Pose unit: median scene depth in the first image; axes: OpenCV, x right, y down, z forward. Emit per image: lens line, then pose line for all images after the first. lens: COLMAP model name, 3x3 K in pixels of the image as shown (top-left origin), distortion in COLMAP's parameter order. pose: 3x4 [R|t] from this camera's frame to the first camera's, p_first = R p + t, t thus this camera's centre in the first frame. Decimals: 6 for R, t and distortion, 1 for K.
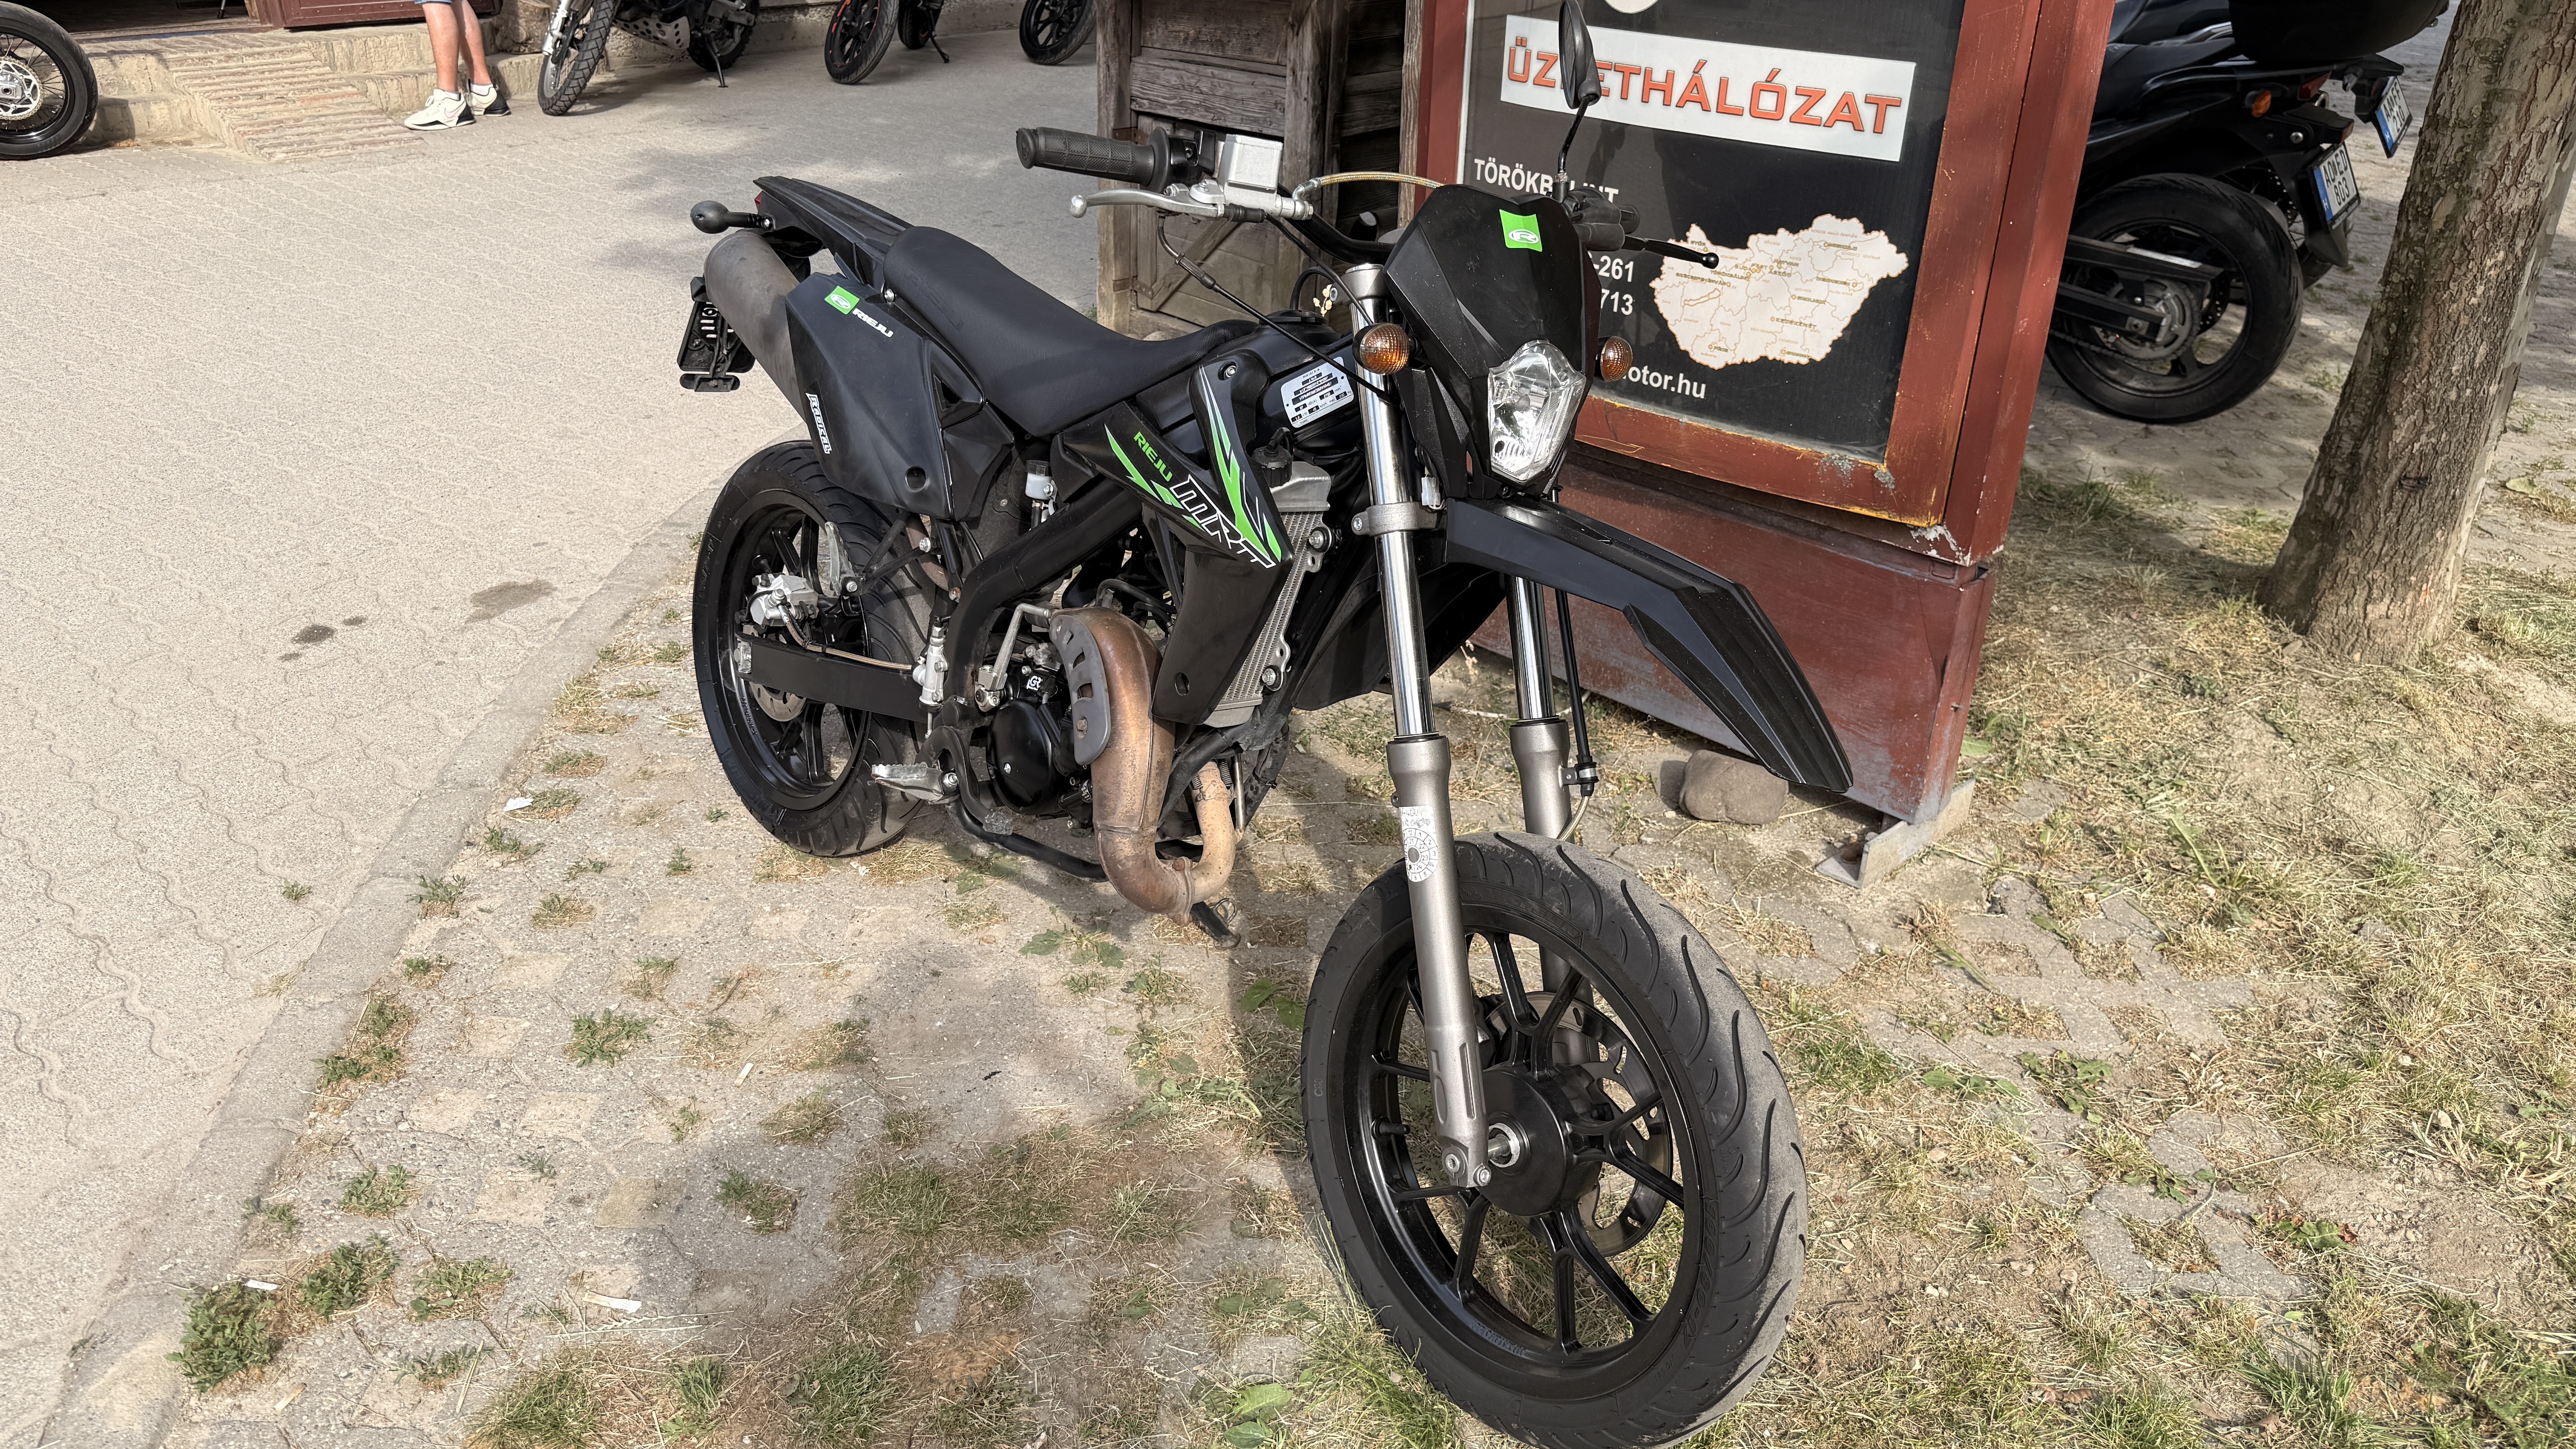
lens RADIAL K [[1829.5, 0, 1288.7], [0, 1829.5, 736.5], [0, 0, 1]] dist [0.014248, -0.035282]
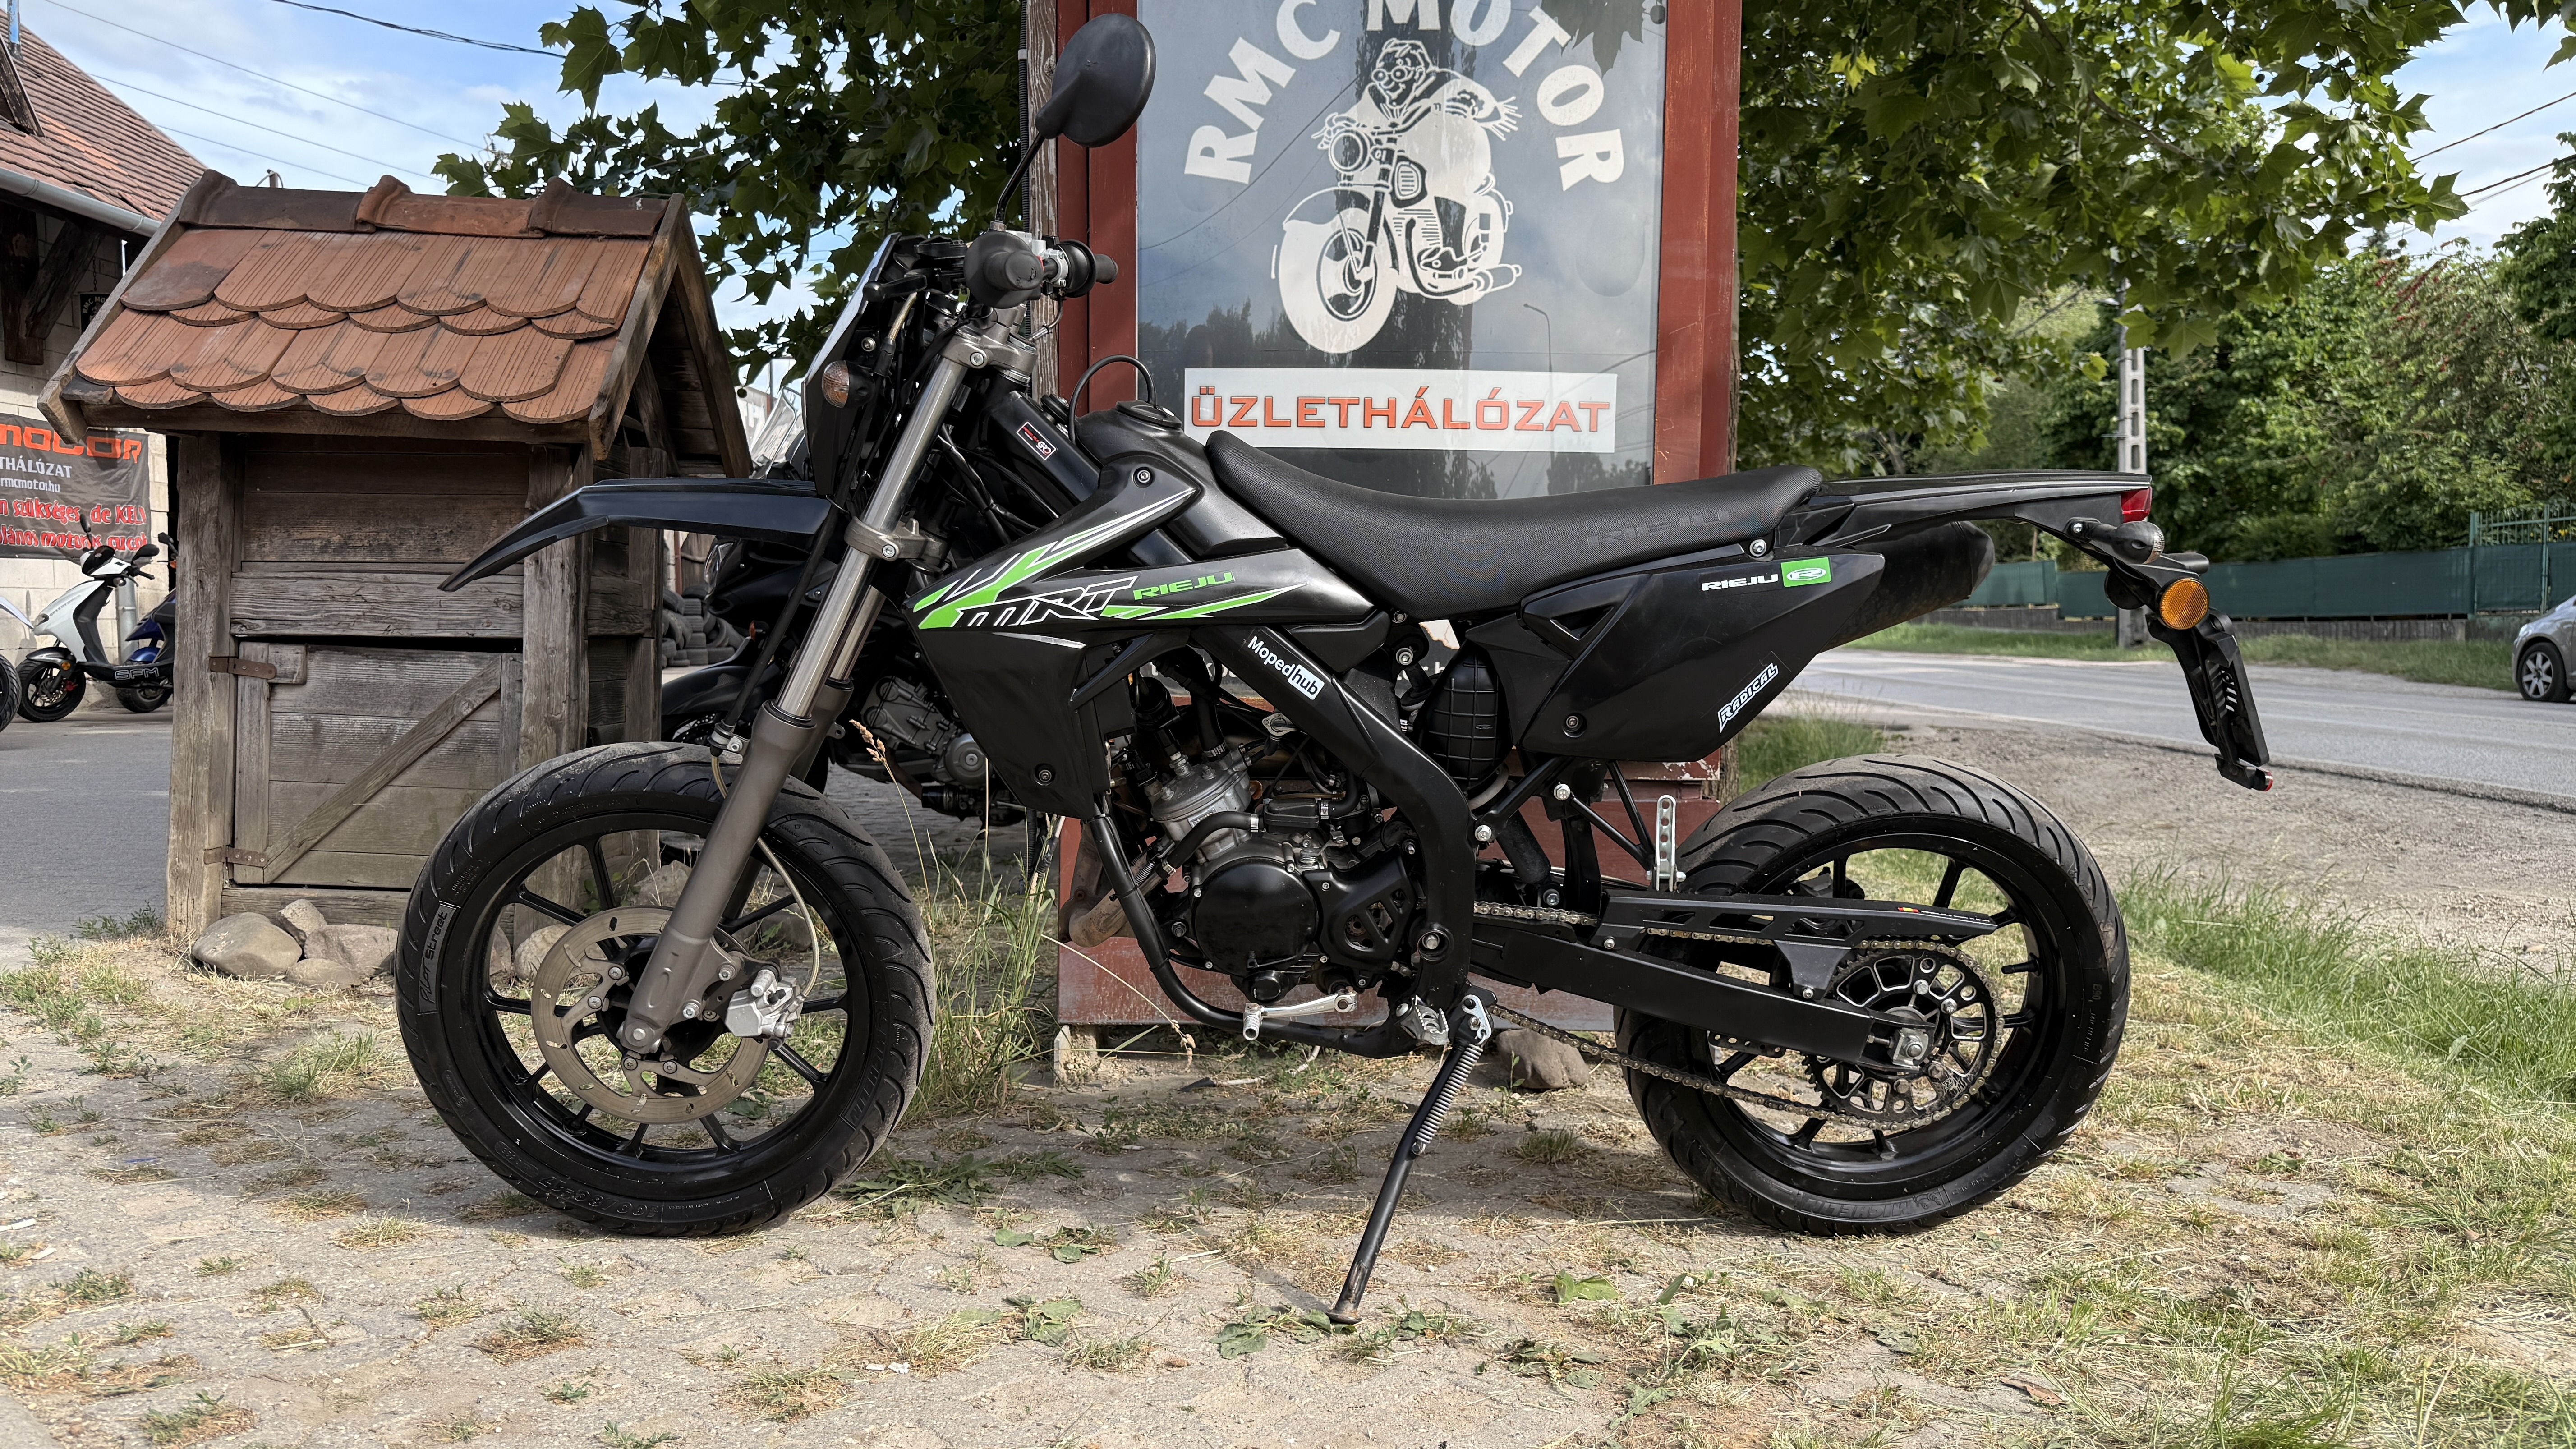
lens RADIAL K [[1829.5, 0, 1305.7], [0, 1829.5, 745.0], [0, 0, 1]] dist [0.014248, -0.035282]
pose [[0.688947, -0.047505, 0.723253, -0.630062], [0.324980, 0.912175, -0.249650, 0.089198], [-0.647874, 0.407039, 0.643878, 0.393170]]
